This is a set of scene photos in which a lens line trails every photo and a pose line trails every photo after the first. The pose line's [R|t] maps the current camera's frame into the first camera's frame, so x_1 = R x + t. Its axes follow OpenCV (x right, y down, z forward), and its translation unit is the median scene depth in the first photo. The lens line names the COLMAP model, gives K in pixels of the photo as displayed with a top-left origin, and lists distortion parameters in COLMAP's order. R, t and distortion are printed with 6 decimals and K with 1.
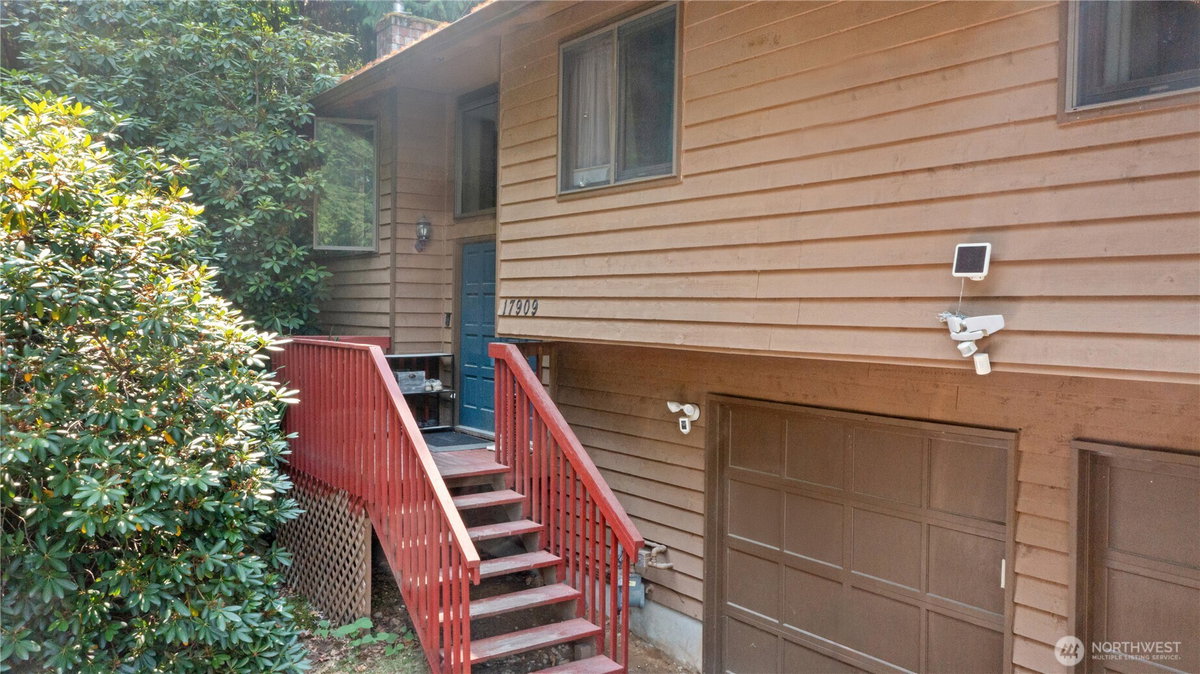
lens RADIAL K [[993.7, 0, 600.0], [0, 993.7, 337.0], [0, 0, 1]] dist [0.004419, 0.000756]
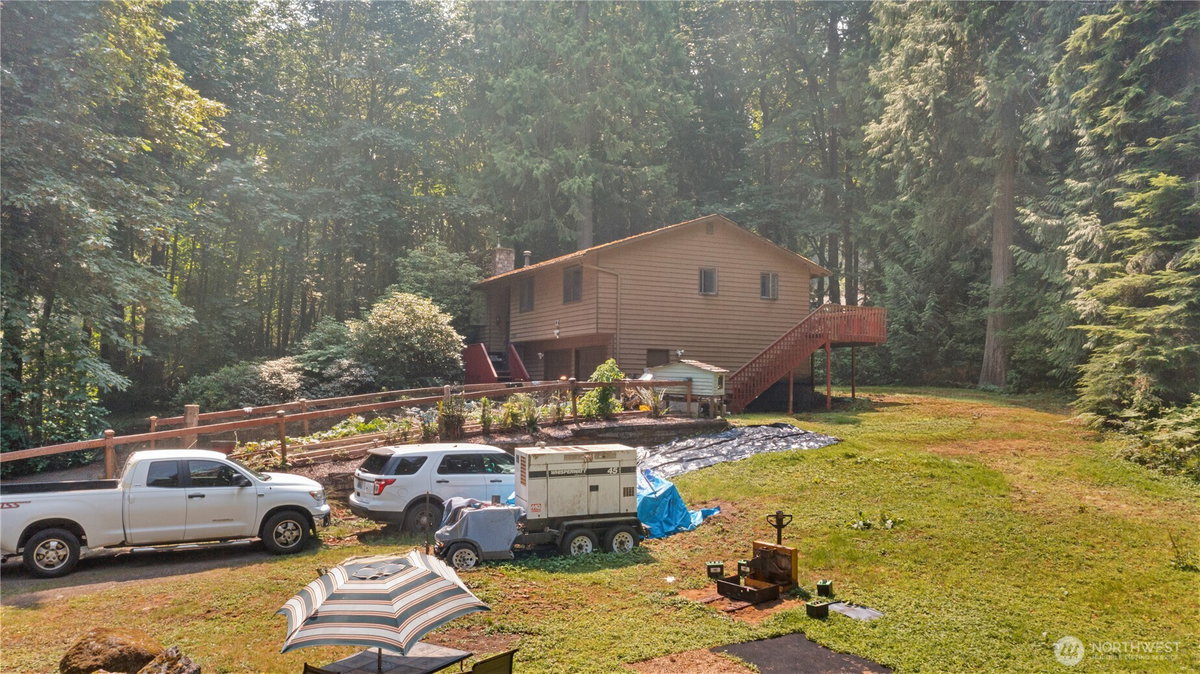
lens RADIAL K [[993.7, 0, 600.0], [0, 993.7, 337.0], [0, 0, 1]] dist [0.004419, 0.000756]
pose [[0.988295, -0.008969, -0.152288, 1.138082], [-0.003881, 0.996469, -0.083874, 0.403003], [0.152502, 0.083483, 0.984771, -3.881101]]
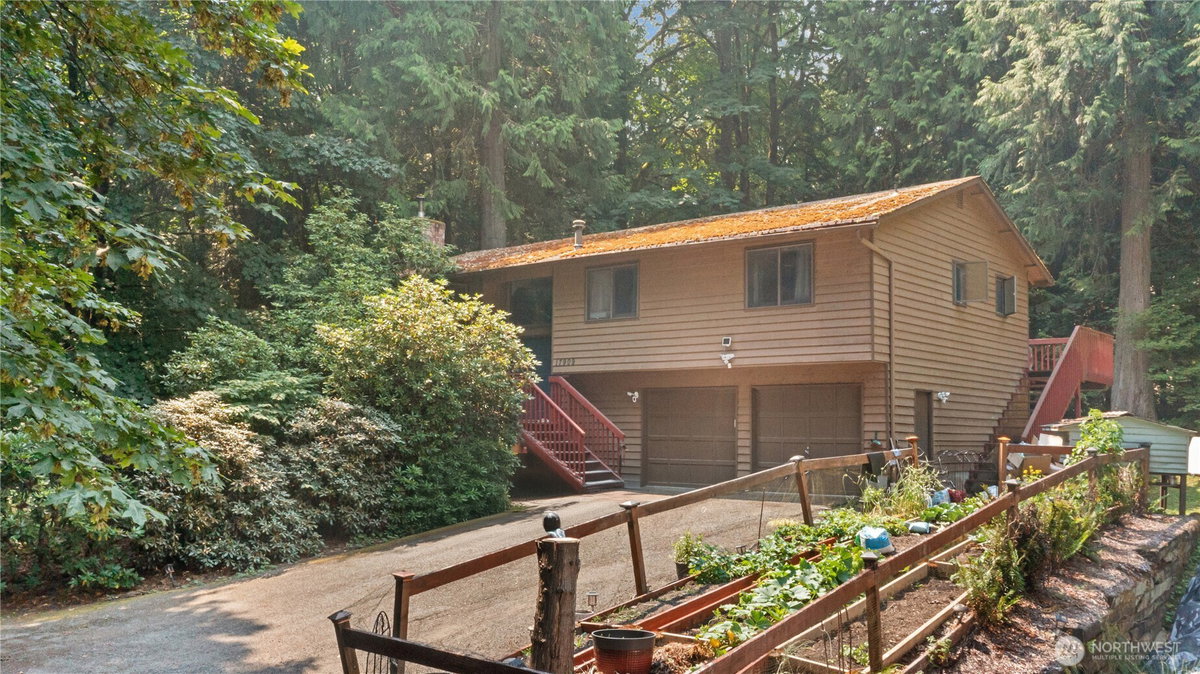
lens RADIAL K [[993.7, 0, 600.0], [0, 993.7, 337.0], [0, 0, 1]] dist [0.004419, 0.000756]
pose [[0.965965, 0.024720, 0.257489, -0.783975], [0.006283, 0.992888, -0.118890, 0.255929], [-0.258597, 0.116461, 0.958939, -1.850303]]
